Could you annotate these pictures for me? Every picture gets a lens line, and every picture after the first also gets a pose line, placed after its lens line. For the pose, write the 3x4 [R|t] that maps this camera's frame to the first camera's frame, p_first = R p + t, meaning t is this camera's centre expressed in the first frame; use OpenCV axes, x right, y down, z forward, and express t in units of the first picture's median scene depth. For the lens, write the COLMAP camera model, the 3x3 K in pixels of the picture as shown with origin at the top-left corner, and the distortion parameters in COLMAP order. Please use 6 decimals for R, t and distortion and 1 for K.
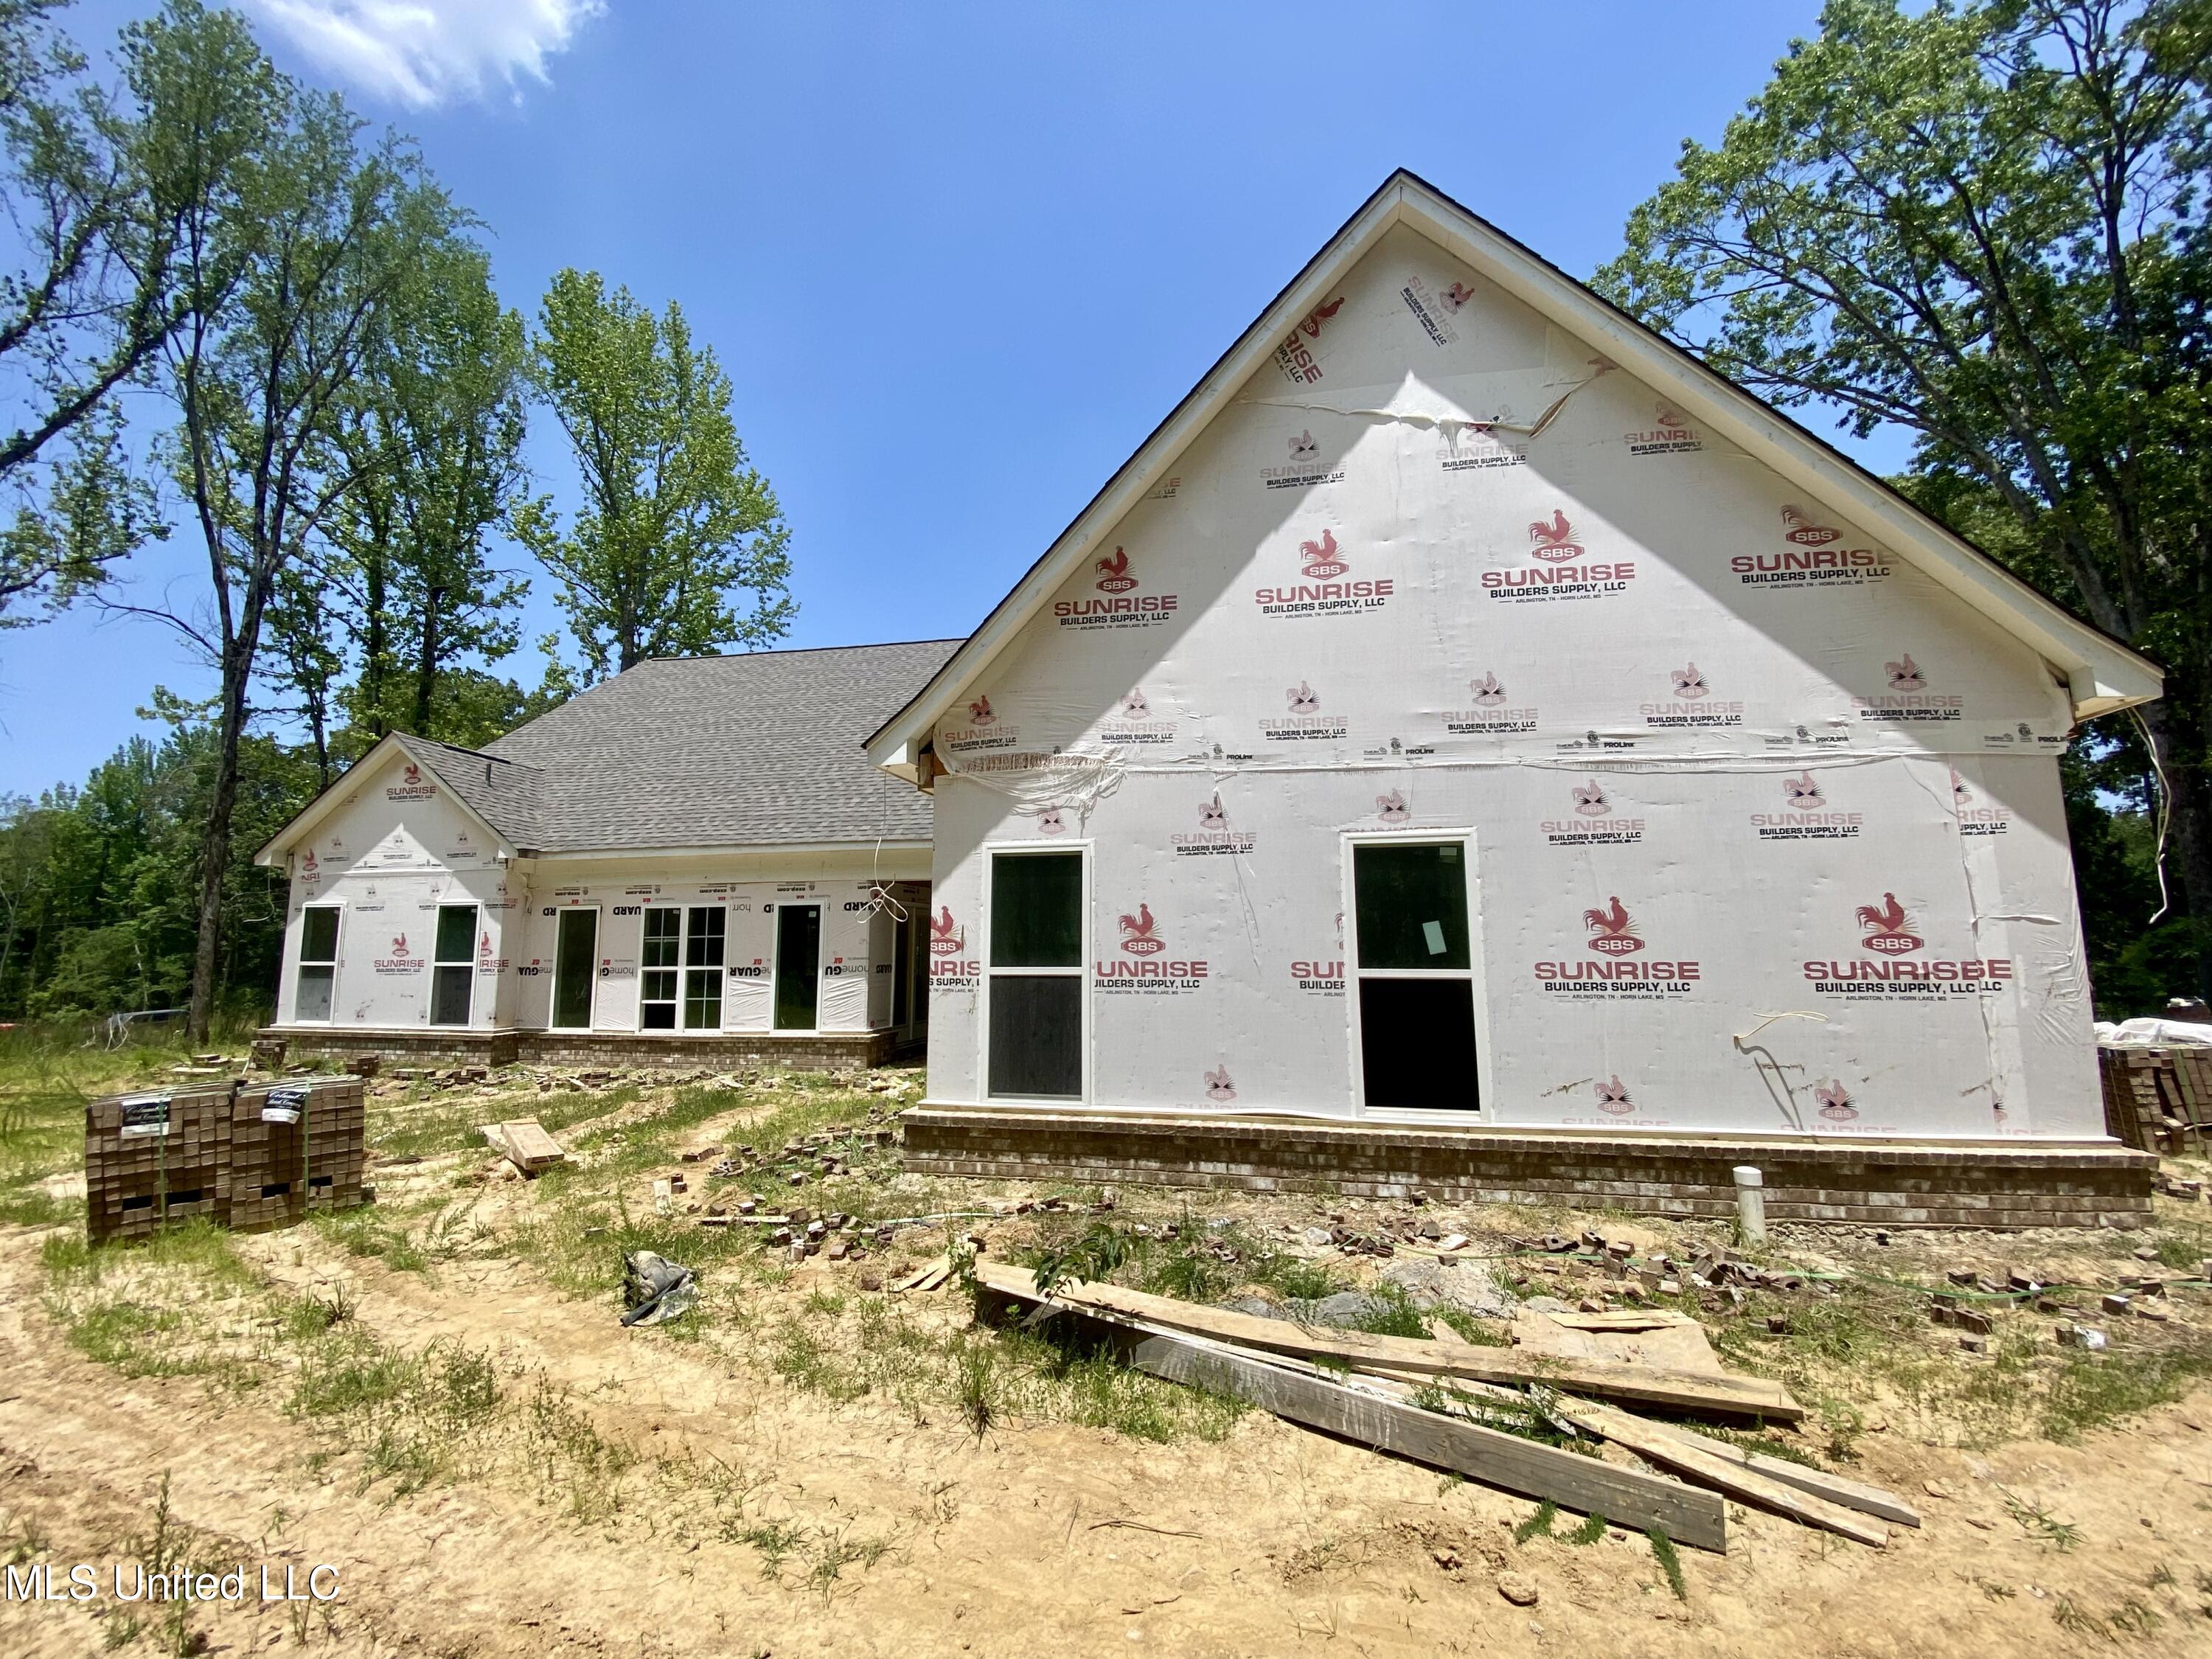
lens RADIAL K [[889.3, 0, 1100.2], [0, 889.3, 832.4], [0, 0, 1]] dist [0.024786, -0.022315]
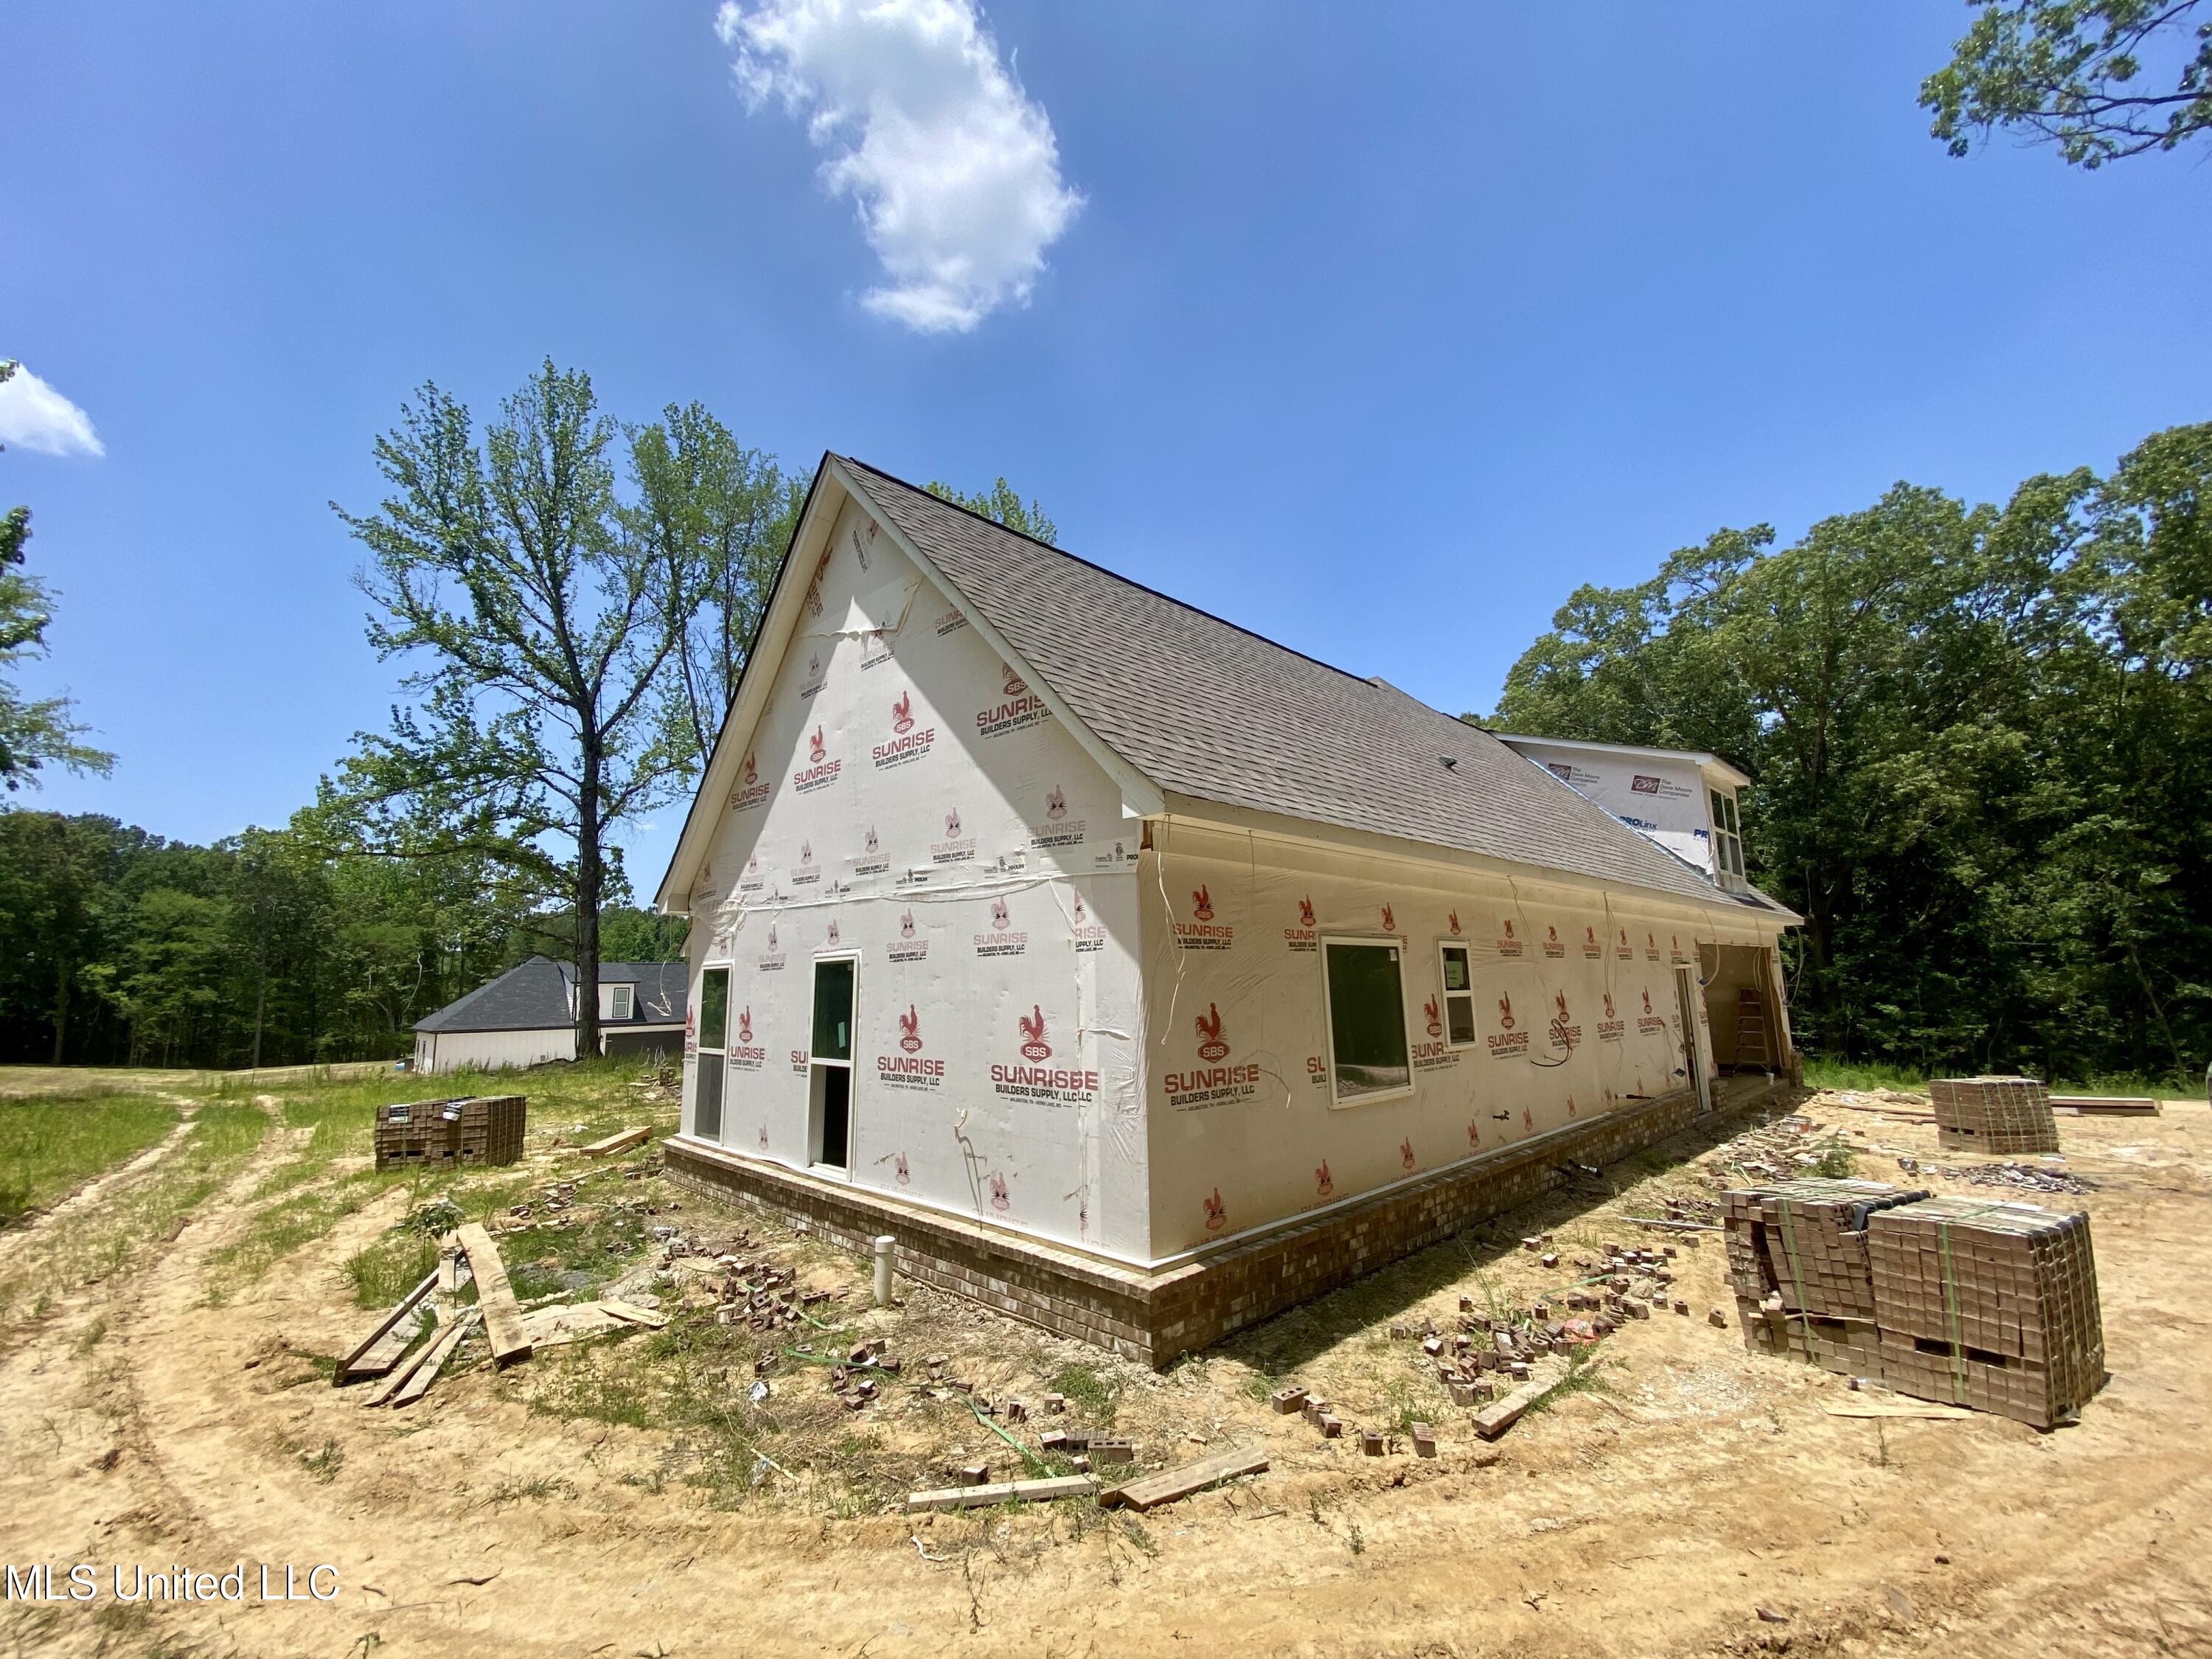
lens RADIAL K [[917.9, 0, 1111.5], [0, 917.9, 816.2], [0, 0, 1]] dist [0.052205, -0.035091]
pose [[0.823031, -0.111059, -0.557034, 1.547057], [0.088439, 0.993794, -0.067468, -0.077092], [0.561070, 0.006265, 0.827745, 0.097037]]
